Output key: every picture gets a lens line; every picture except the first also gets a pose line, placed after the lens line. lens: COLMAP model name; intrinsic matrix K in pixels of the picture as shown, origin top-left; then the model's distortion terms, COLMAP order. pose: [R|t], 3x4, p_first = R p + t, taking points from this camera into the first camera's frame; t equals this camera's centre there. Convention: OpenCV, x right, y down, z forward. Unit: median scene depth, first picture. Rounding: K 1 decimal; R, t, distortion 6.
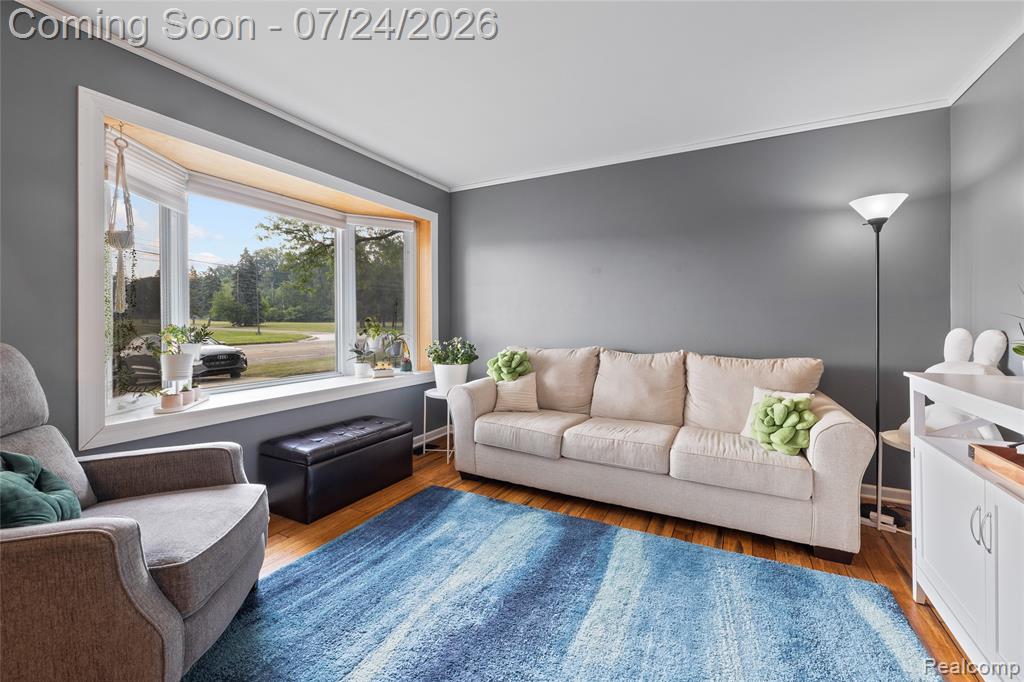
lens RADIAL K [[421.0, 0, 525.3], [0, 421.0, 320.7], [0, 0, 1]] dist [0.003416, -0.000329]
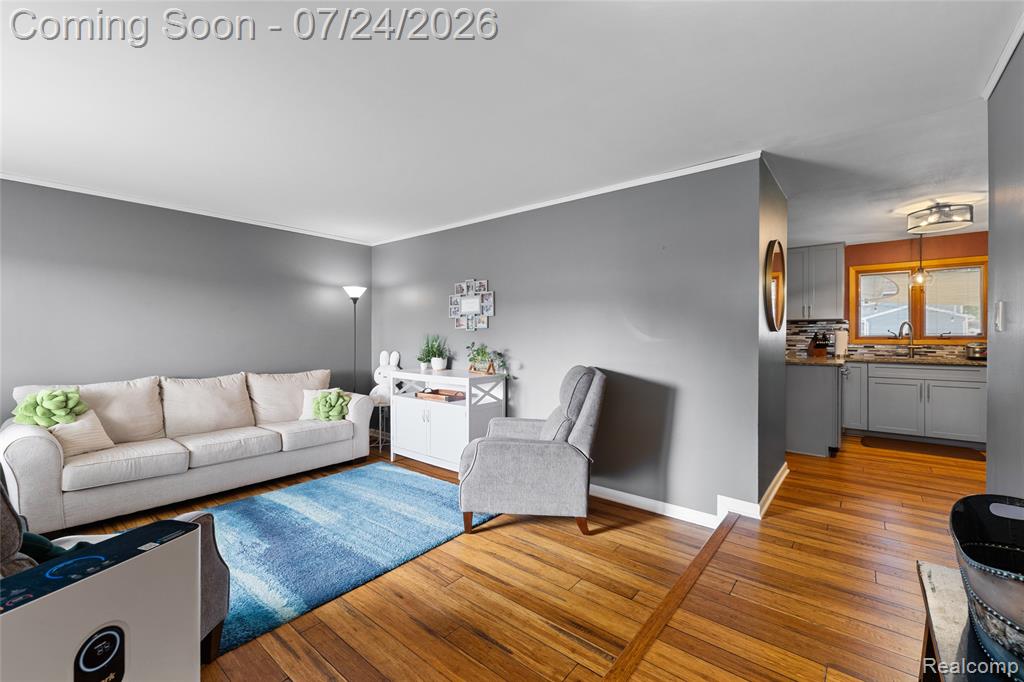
lens RADIAL K [[421.0, 0, 512.6], [0, 421.0, 337.1], [0, 0, 1]] dist [0.003416, -0.000329]
pose [[0.220326, -0.004596, 0.975416, -0.964533], [-0.000608, 0.999988, 0.004850, -0.062847], [-0.975426, -0.001662, 0.220320, -0.177529]]
